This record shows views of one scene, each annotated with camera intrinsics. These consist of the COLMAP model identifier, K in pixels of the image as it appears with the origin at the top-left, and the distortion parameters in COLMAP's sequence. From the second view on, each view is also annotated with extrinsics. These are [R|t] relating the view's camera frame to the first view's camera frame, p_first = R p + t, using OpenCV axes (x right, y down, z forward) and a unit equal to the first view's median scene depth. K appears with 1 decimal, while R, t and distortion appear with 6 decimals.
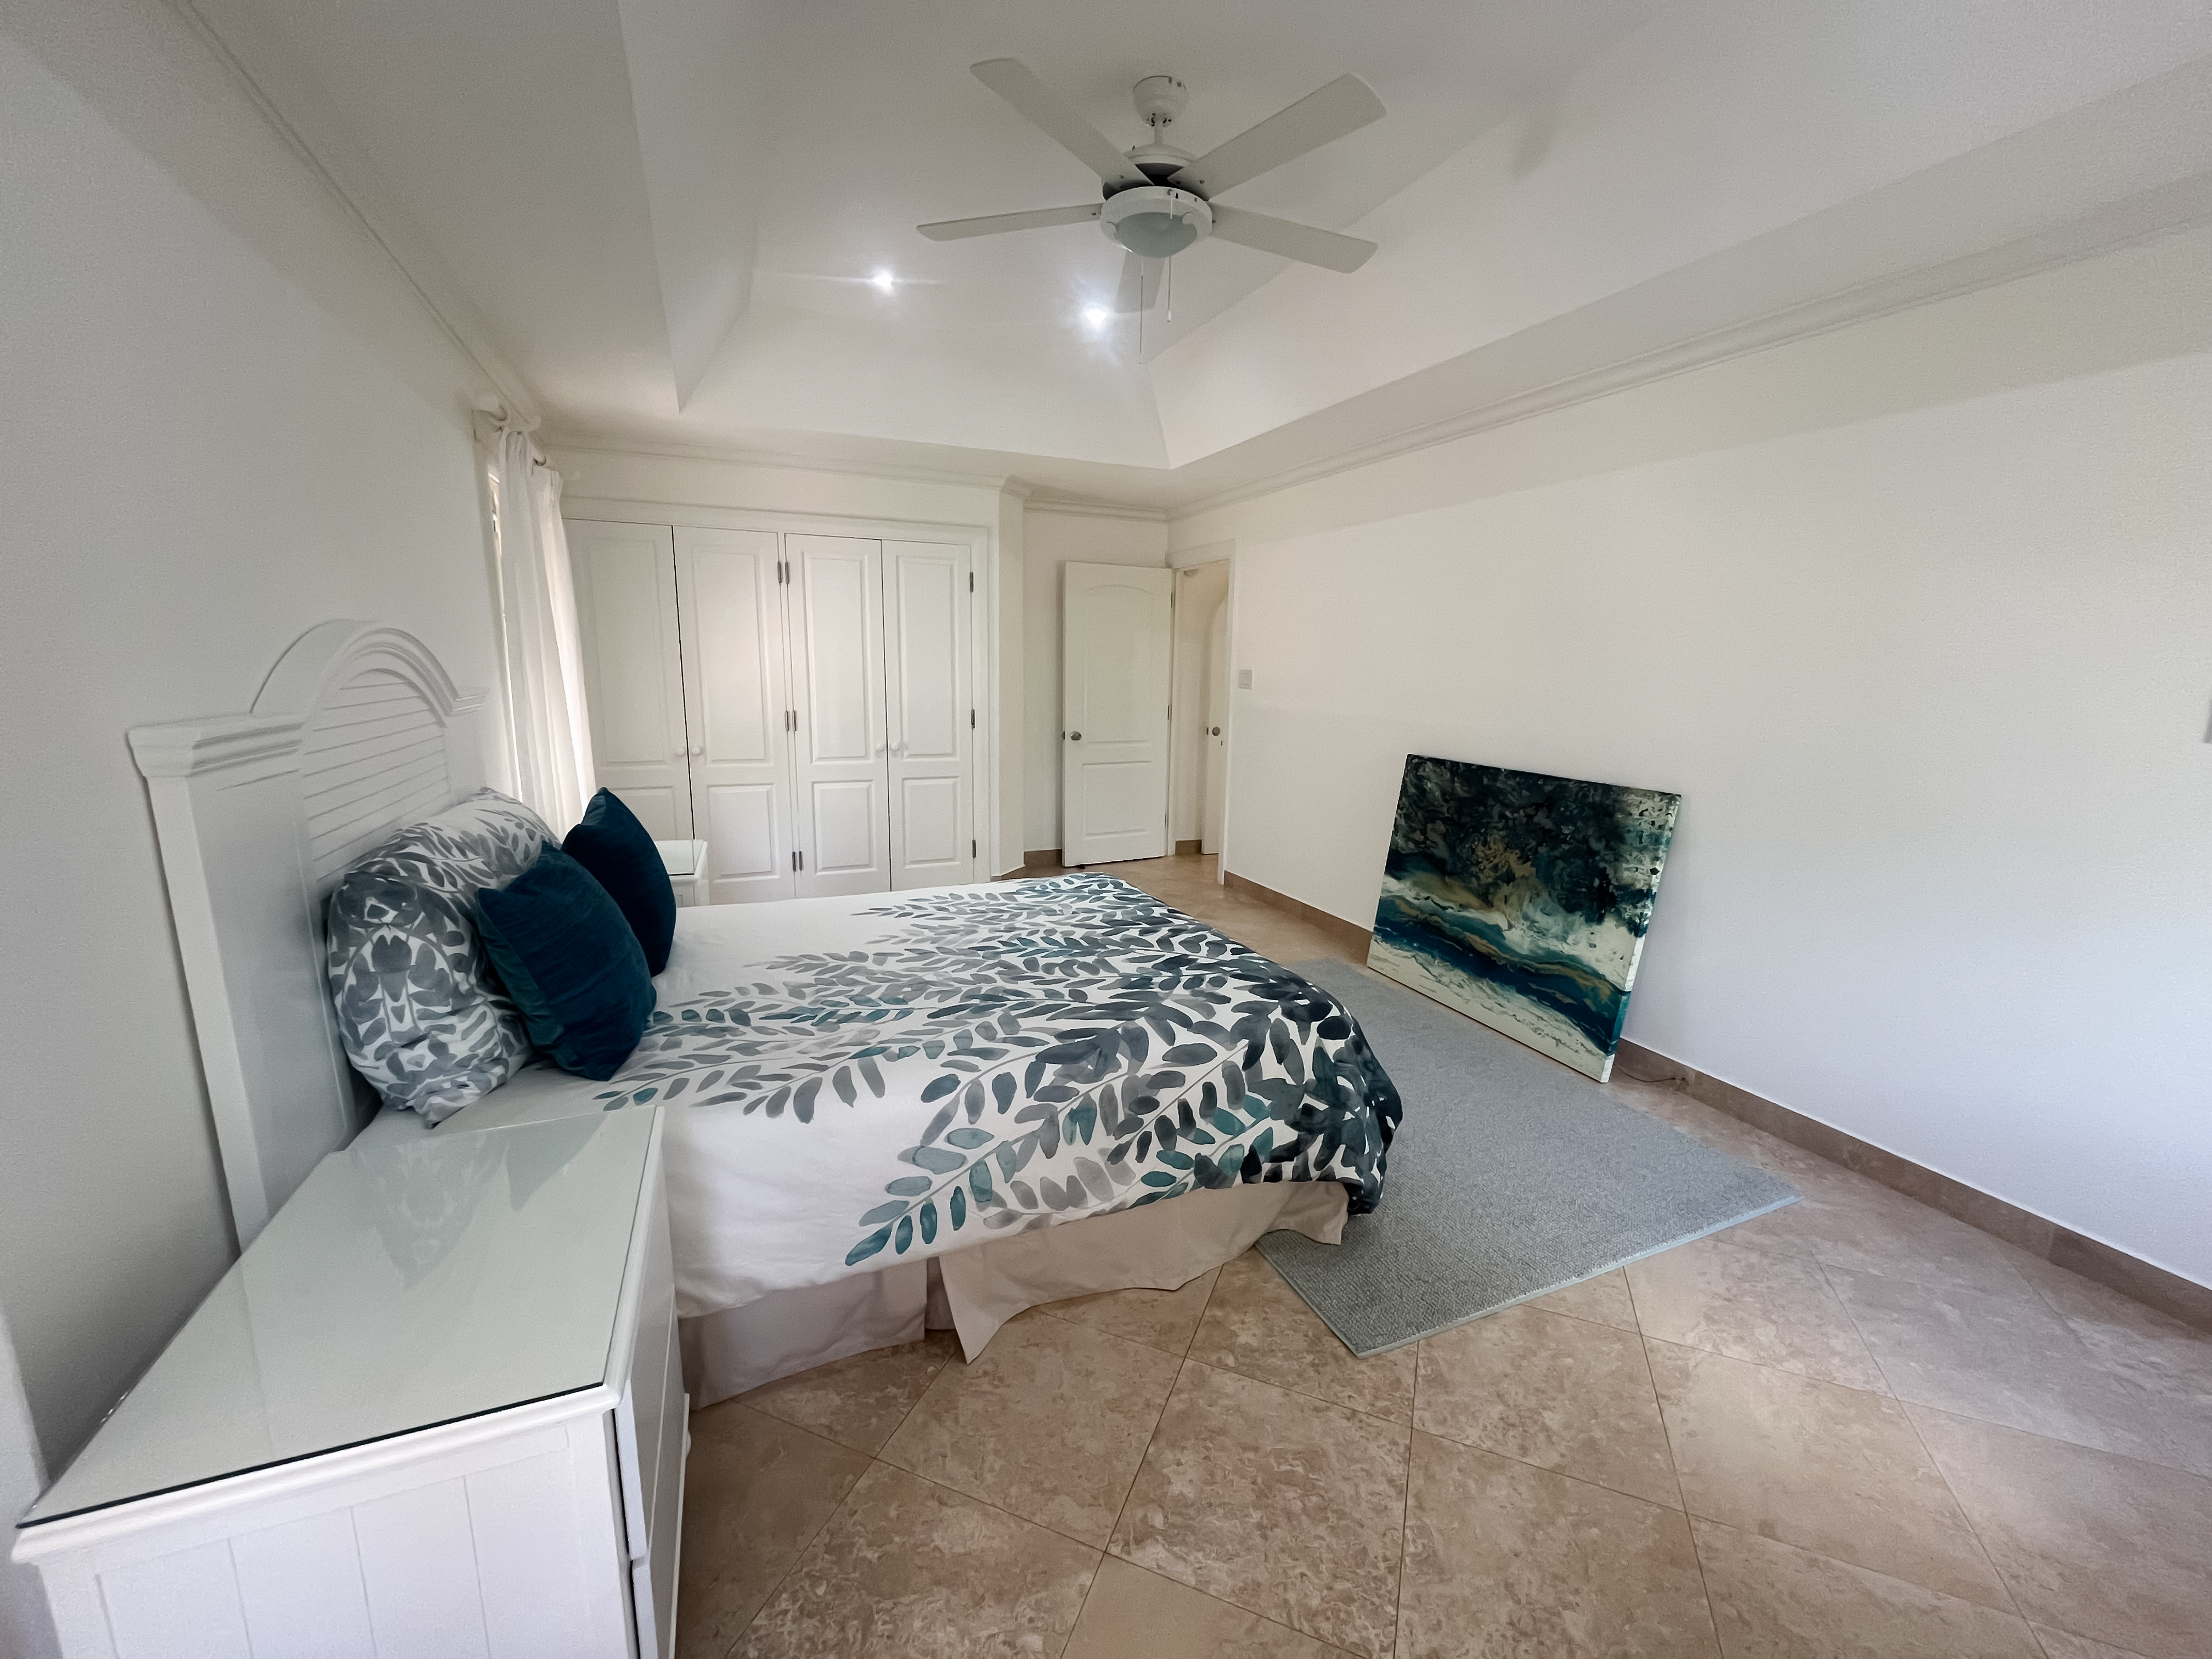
lens RADIAL K [[892.8, 0, 1106.0], [0, 892.8, 829.5], [0, 0, 1]] dist [-0.002269, -0.000071]
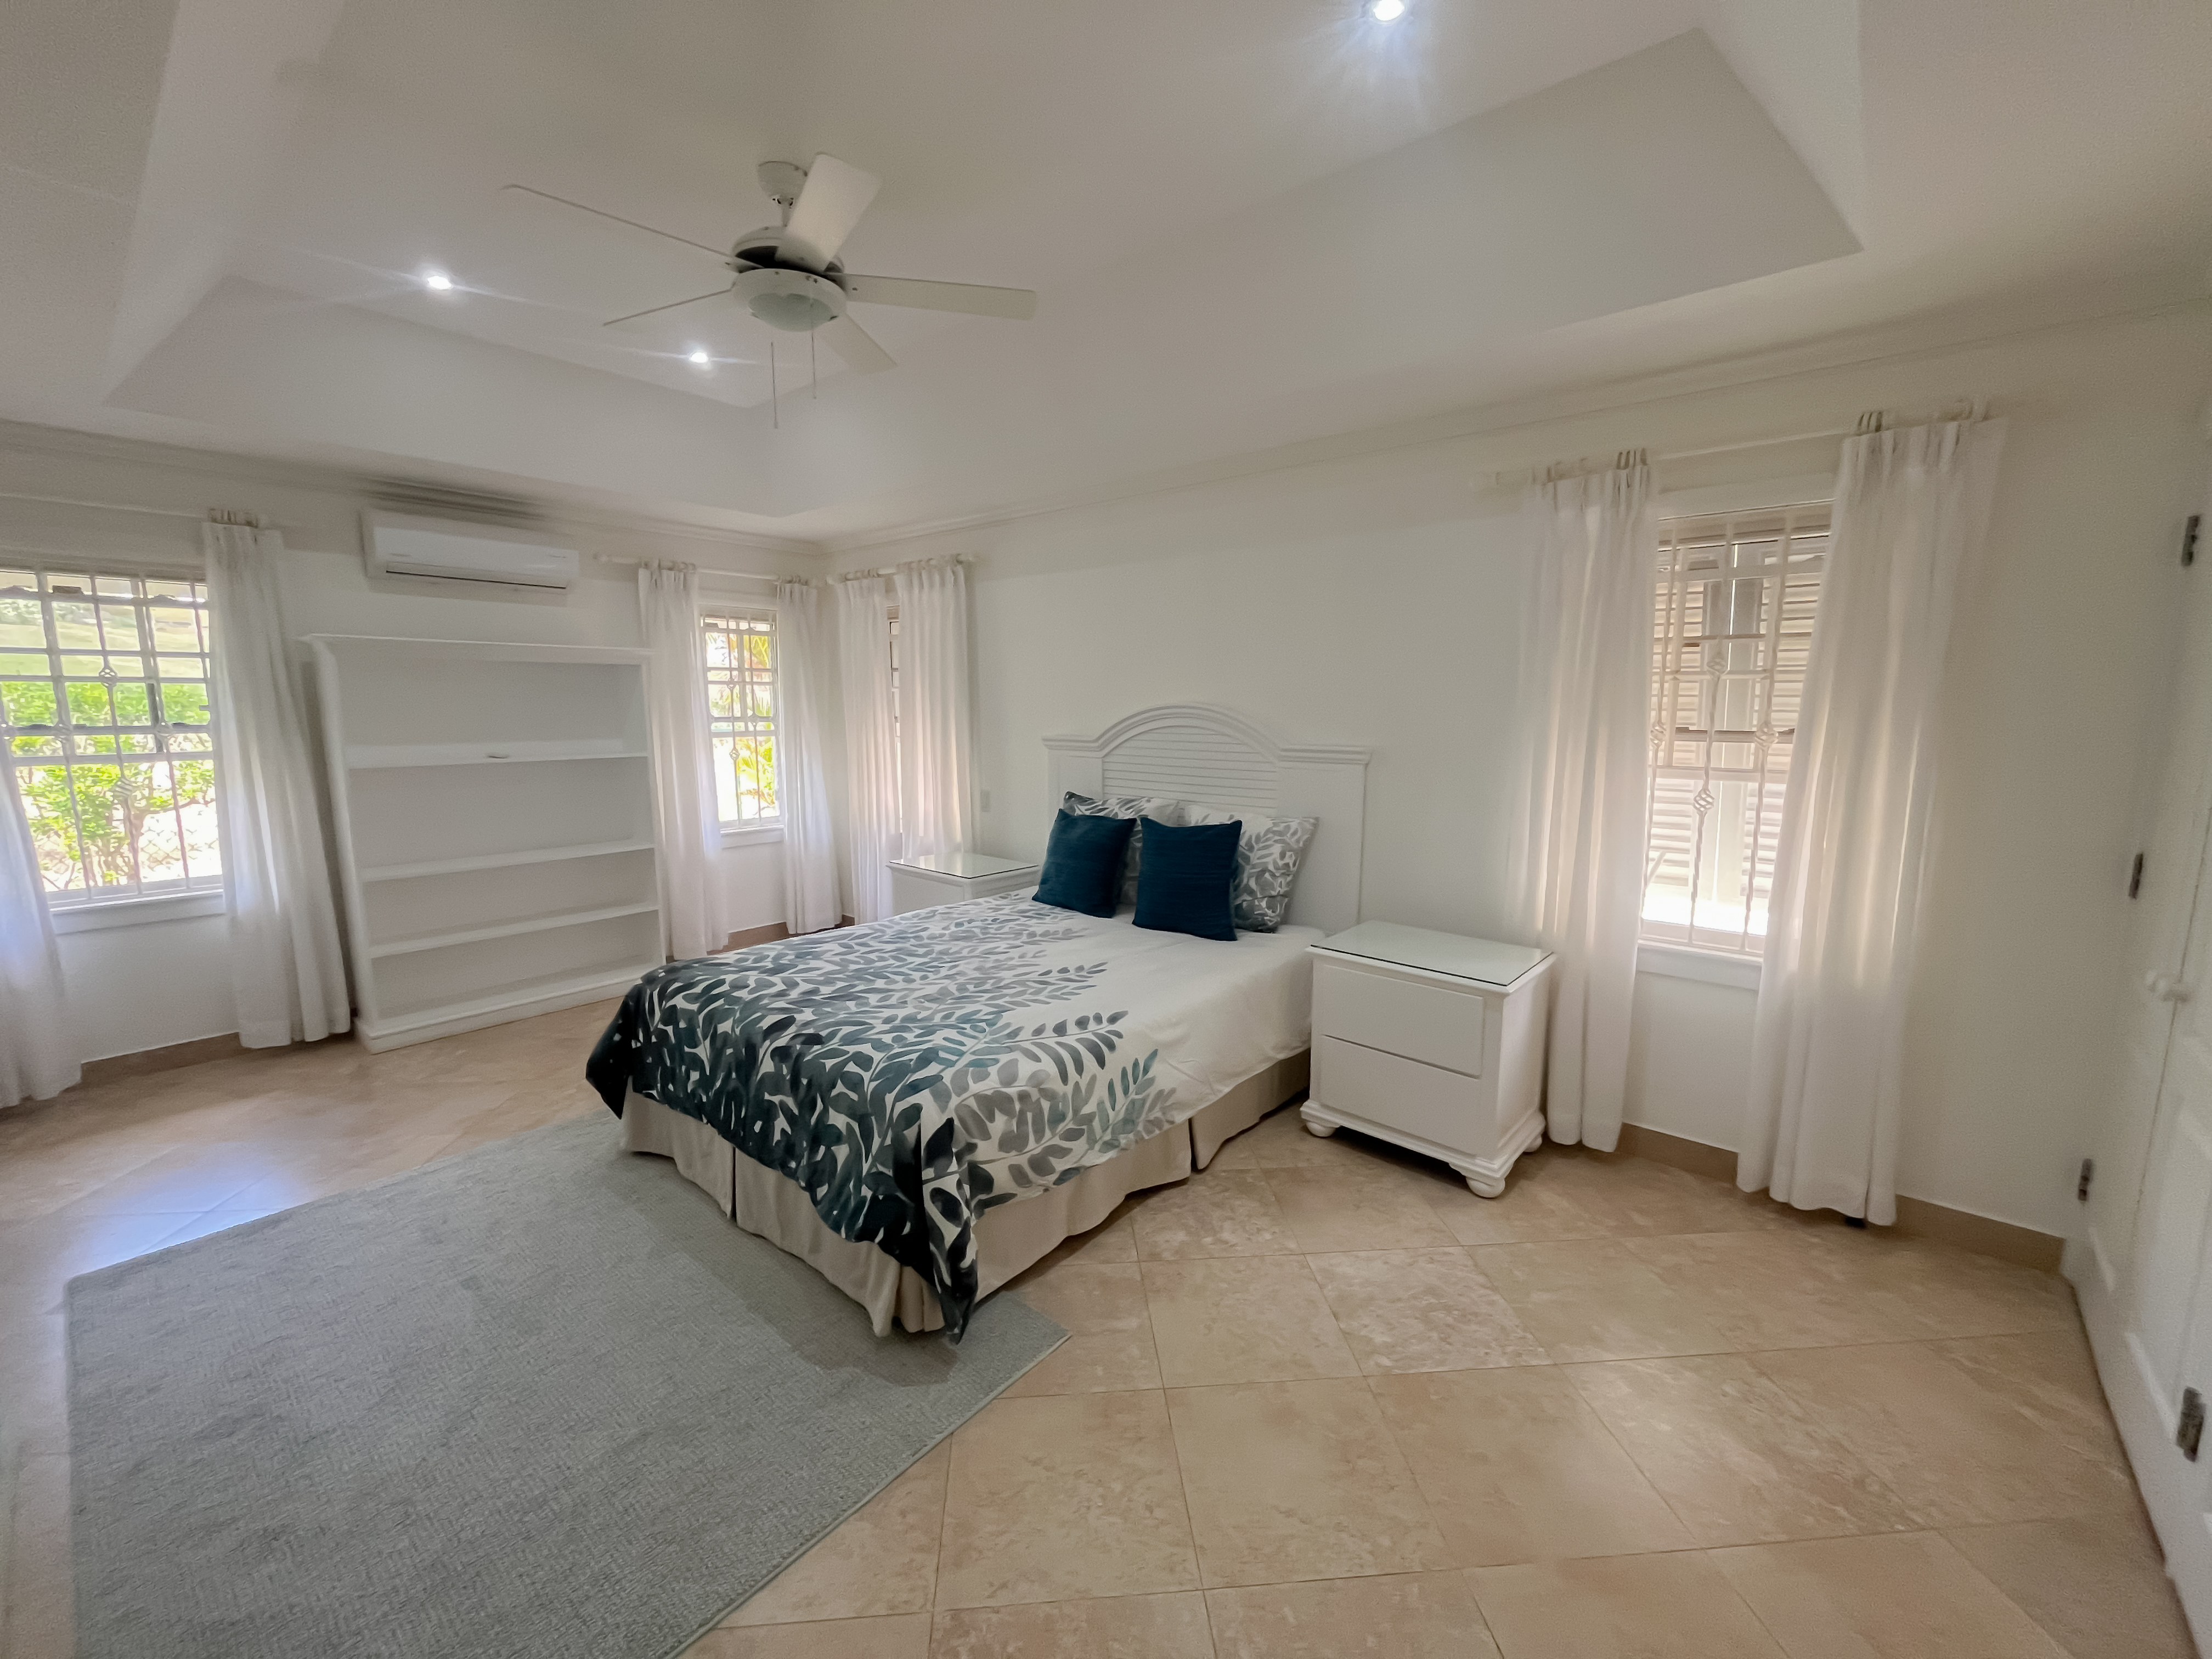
lens RADIAL K [[892.8, 0, 1106.0], [0, 892.8, 829.5], [0, 0, 1]] dist [-0.002269, -0.000071]
pose [[-0.893147, 0.046837, -0.447319, 0.215527], [-0.099380, 0.949428, 0.297841, -0.438363], [0.438648, 0.310470, -0.843325, 2.186552]]
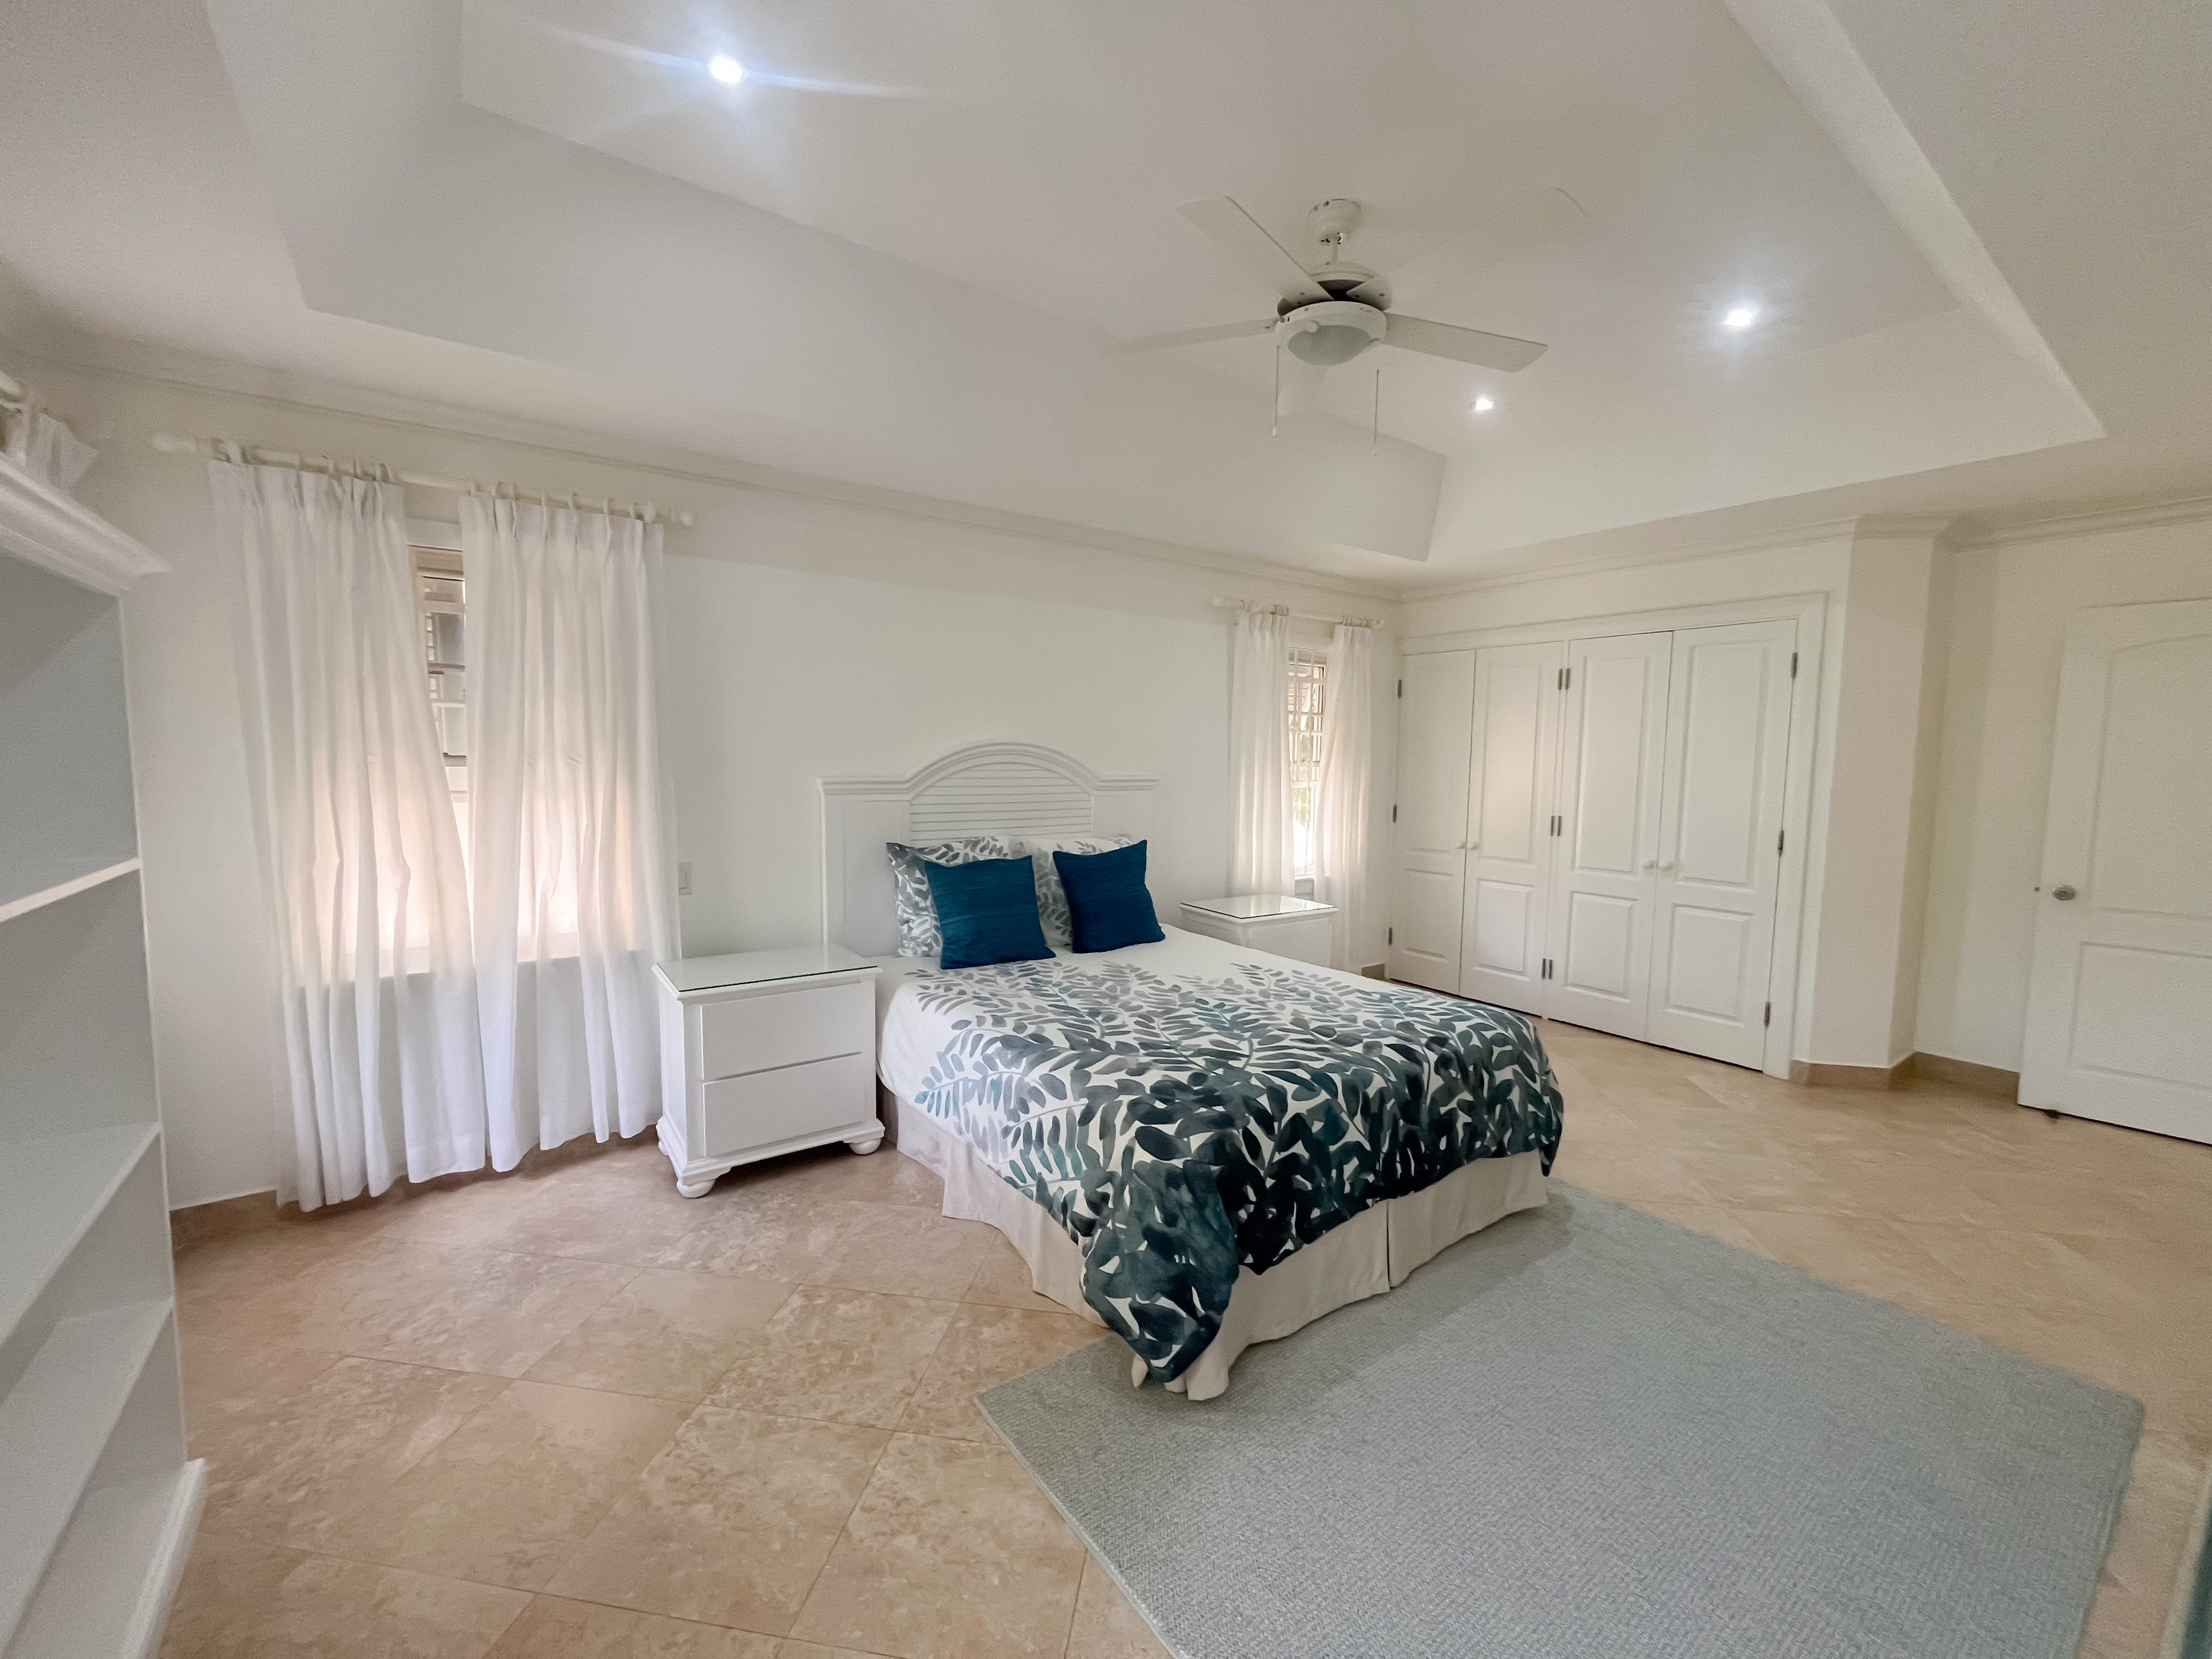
lens RADIAL K [[892.8, 0, 1106.0], [0, 892.8, 829.5], [0, 0, 1]] dist [-0.002269, -0.000071]
pose [[0.224699, 0.068687, -0.972004, 1.016309], [-0.191000, 0.981267, 0.025188, -0.098538], [0.955526, 0.179993, 0.233609, 0.611690]]
